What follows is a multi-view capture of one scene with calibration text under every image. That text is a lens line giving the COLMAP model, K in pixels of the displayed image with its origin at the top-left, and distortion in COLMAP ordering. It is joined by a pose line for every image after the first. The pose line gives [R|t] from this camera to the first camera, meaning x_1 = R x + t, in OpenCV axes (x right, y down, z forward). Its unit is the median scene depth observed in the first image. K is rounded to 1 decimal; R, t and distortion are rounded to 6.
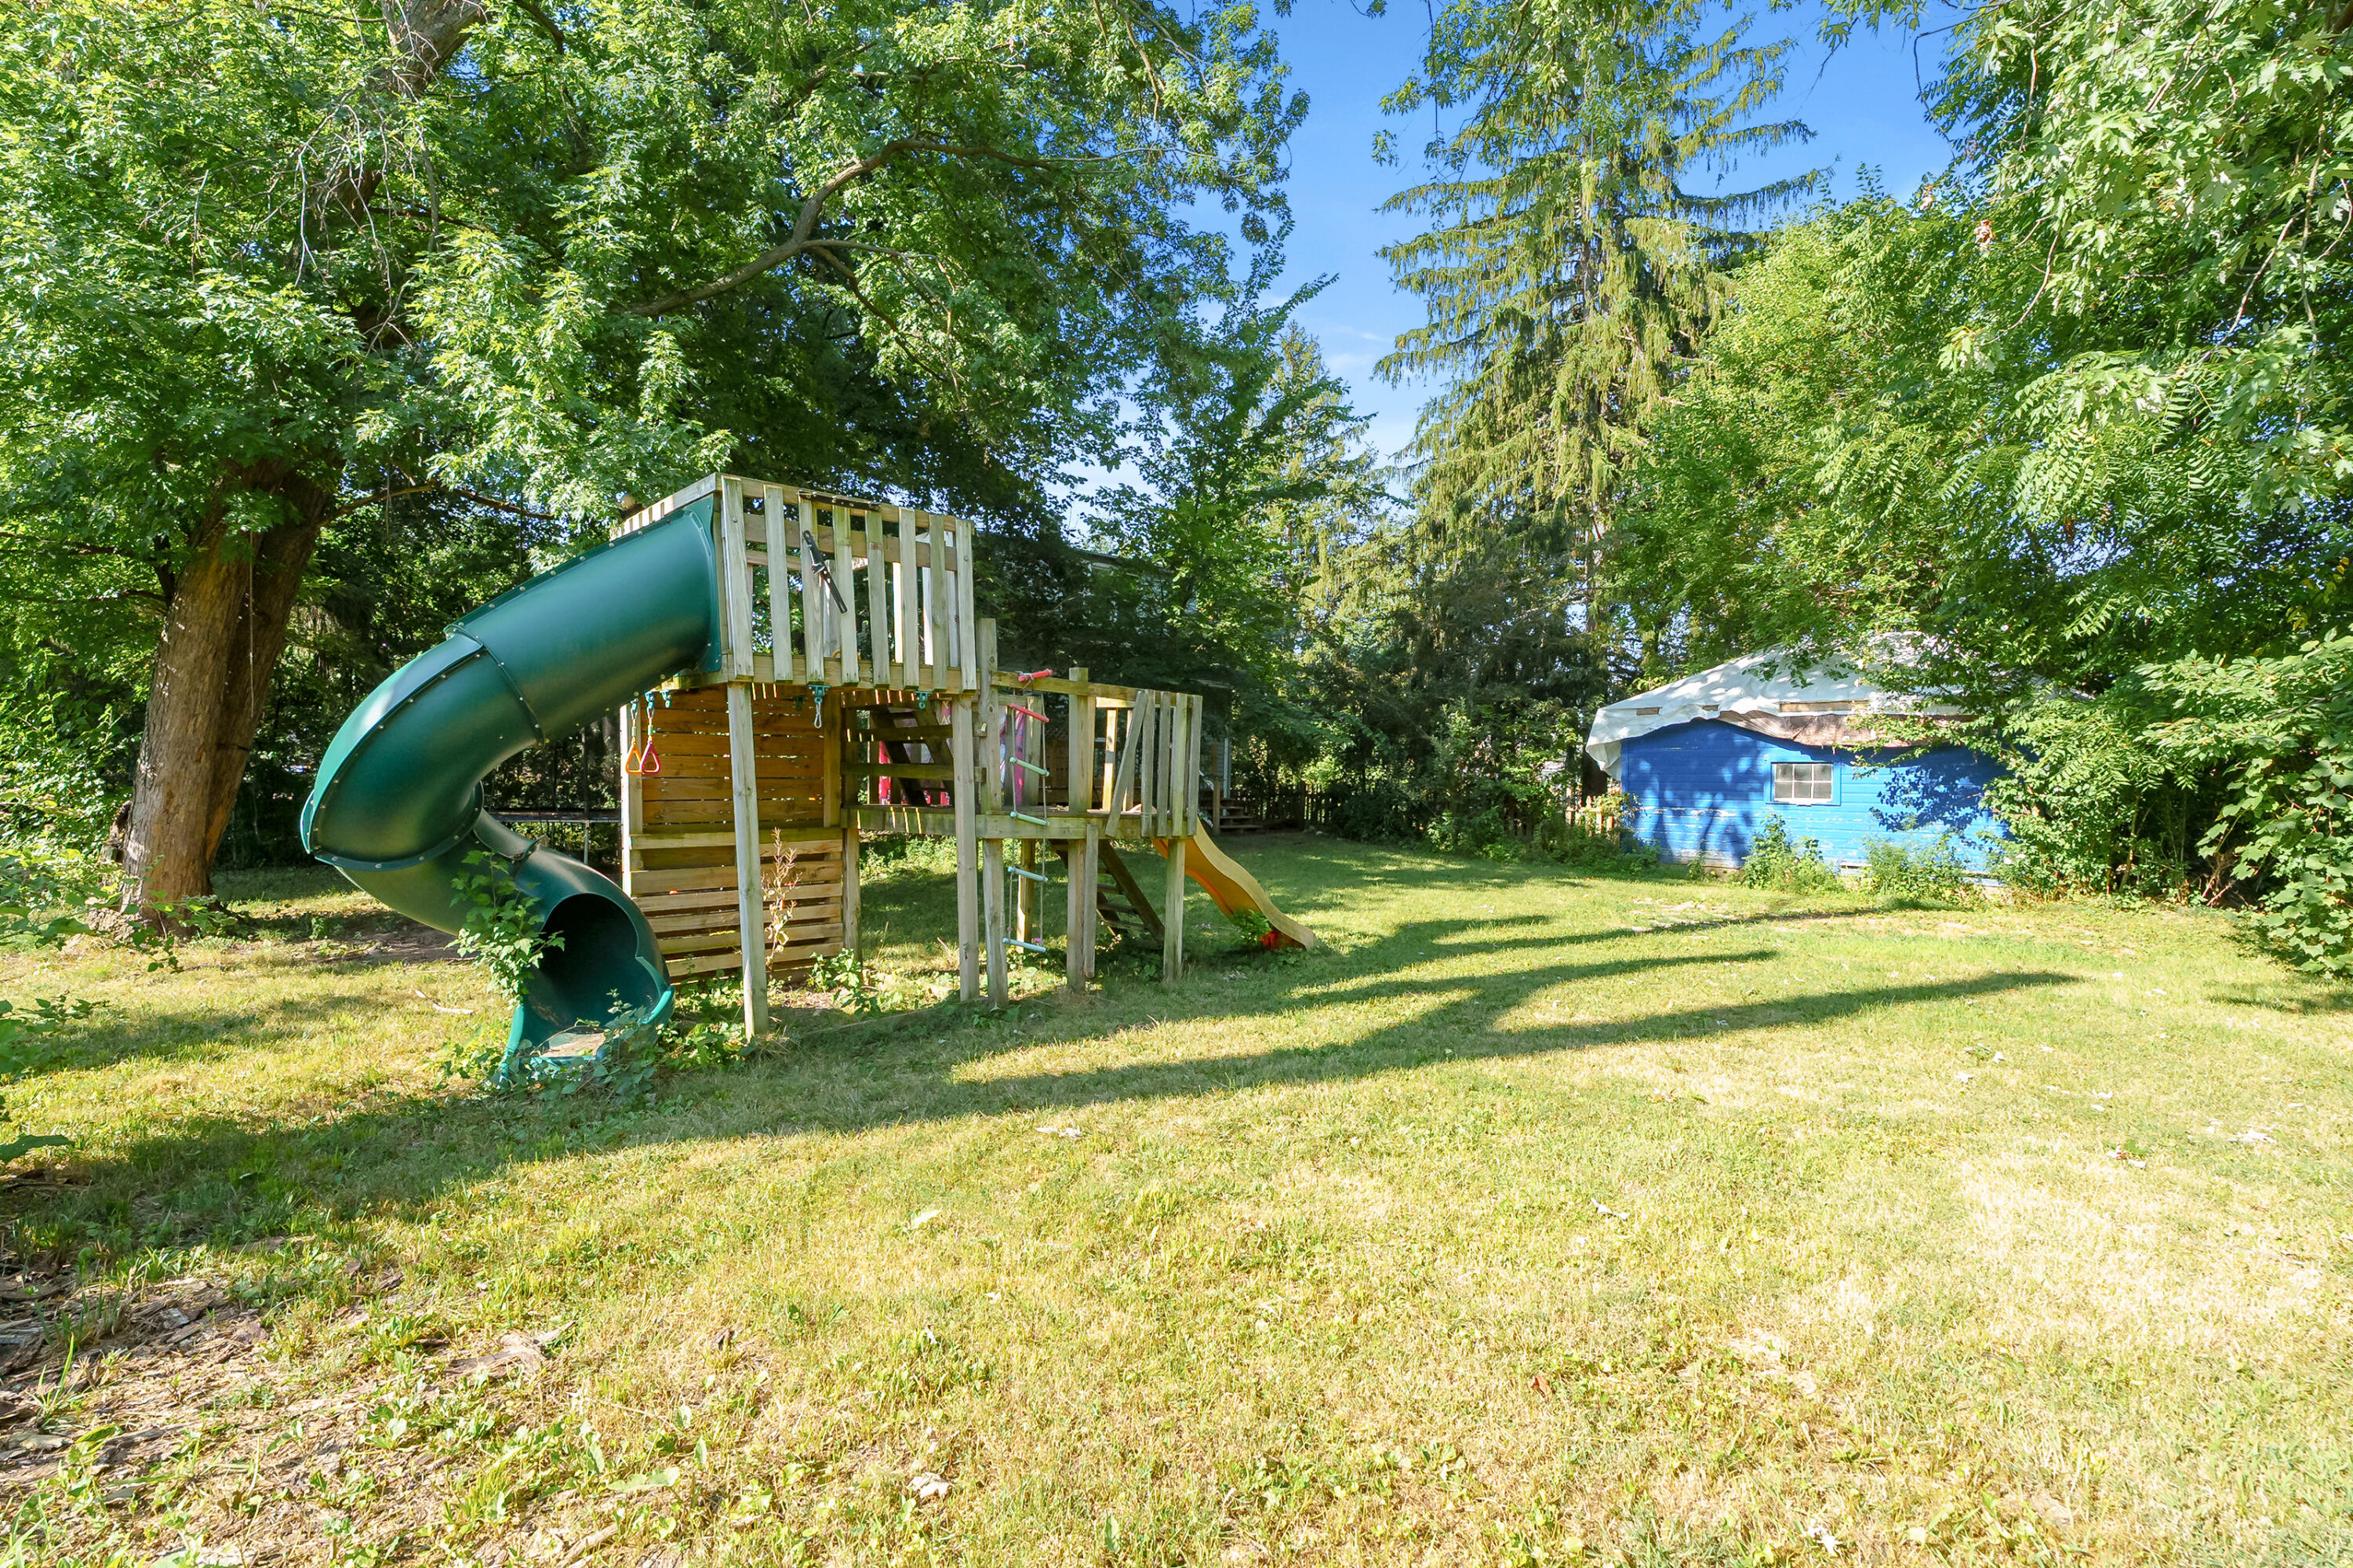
lens RADIAL K [[1061.7, 0, 1174.7], [0, 1061.7, 774.3], [0, 0, 1]] dist [0.000038, 0.000150]
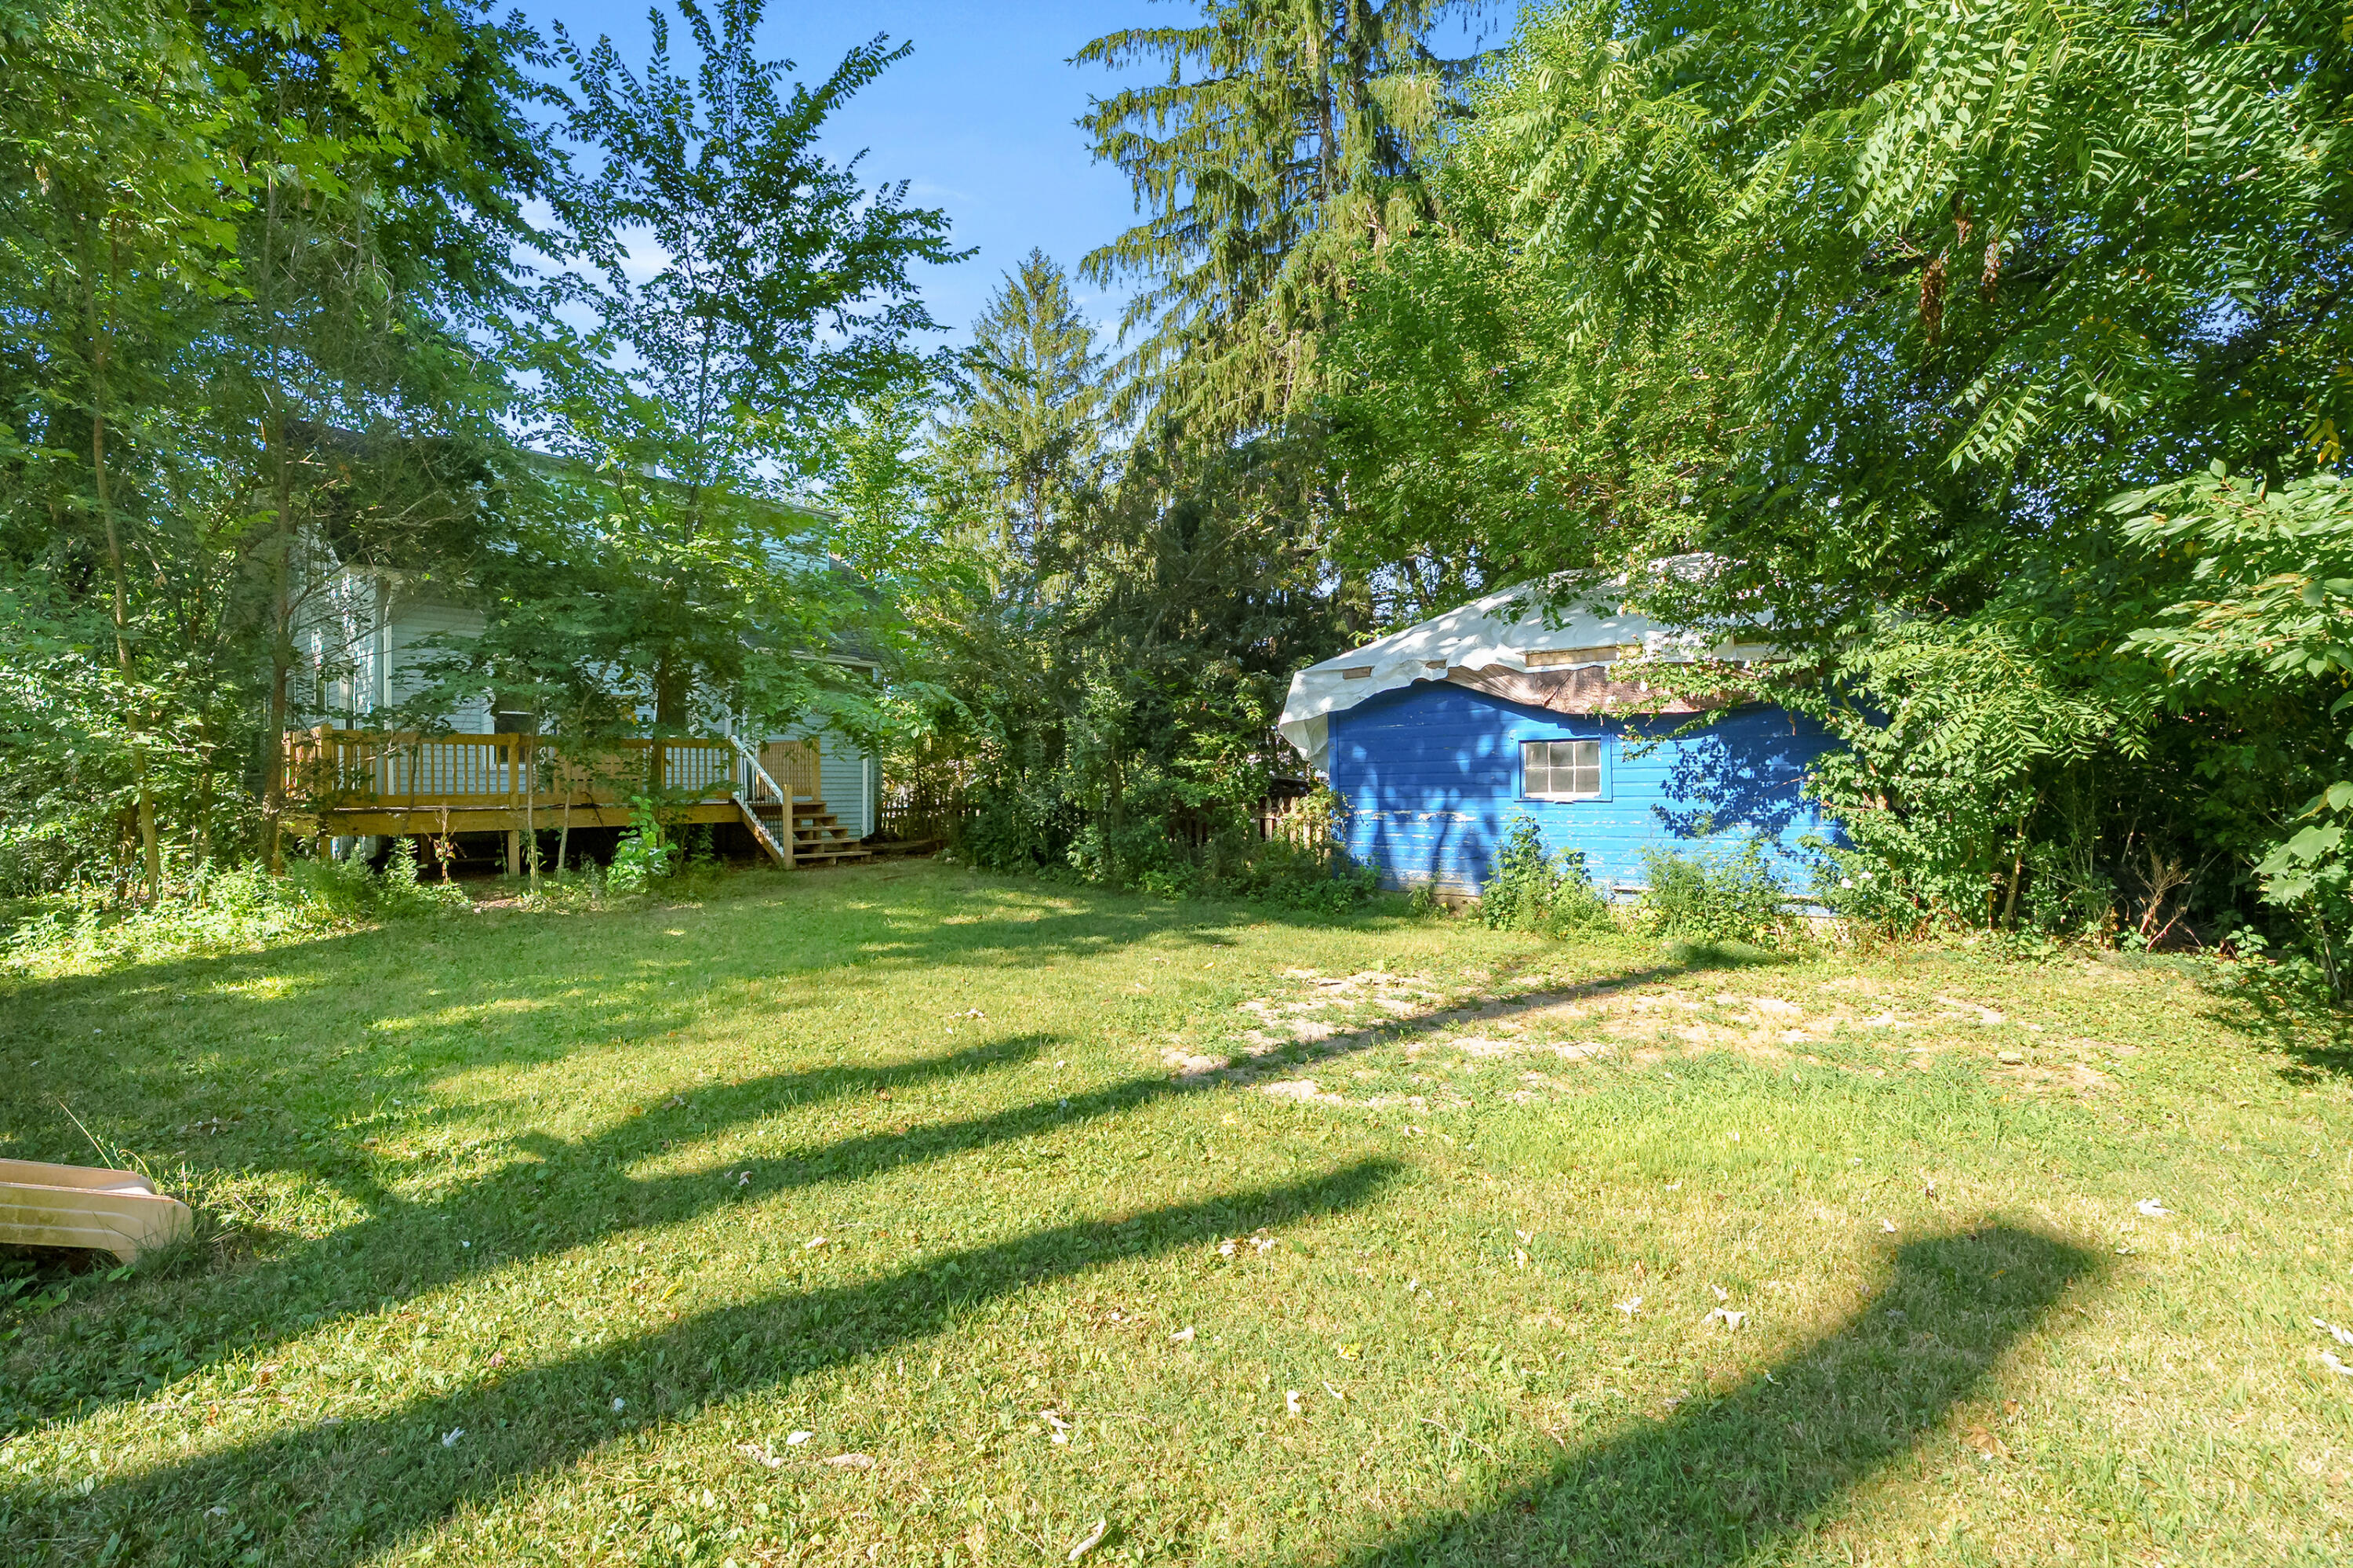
lens RADIAL K [[1075.7, 0, 1187.7], [0, 1075.7, 769.1], [0, 0, 1]] dist [-0.003536, 0.000335]
pose [[0.989203, -0.024304, 0.144523, 0.257724], [0.026154, 0.999598, -0.010919, 0.008916], [-0.144200, 0.014581, 0.989441, 0.355786]]
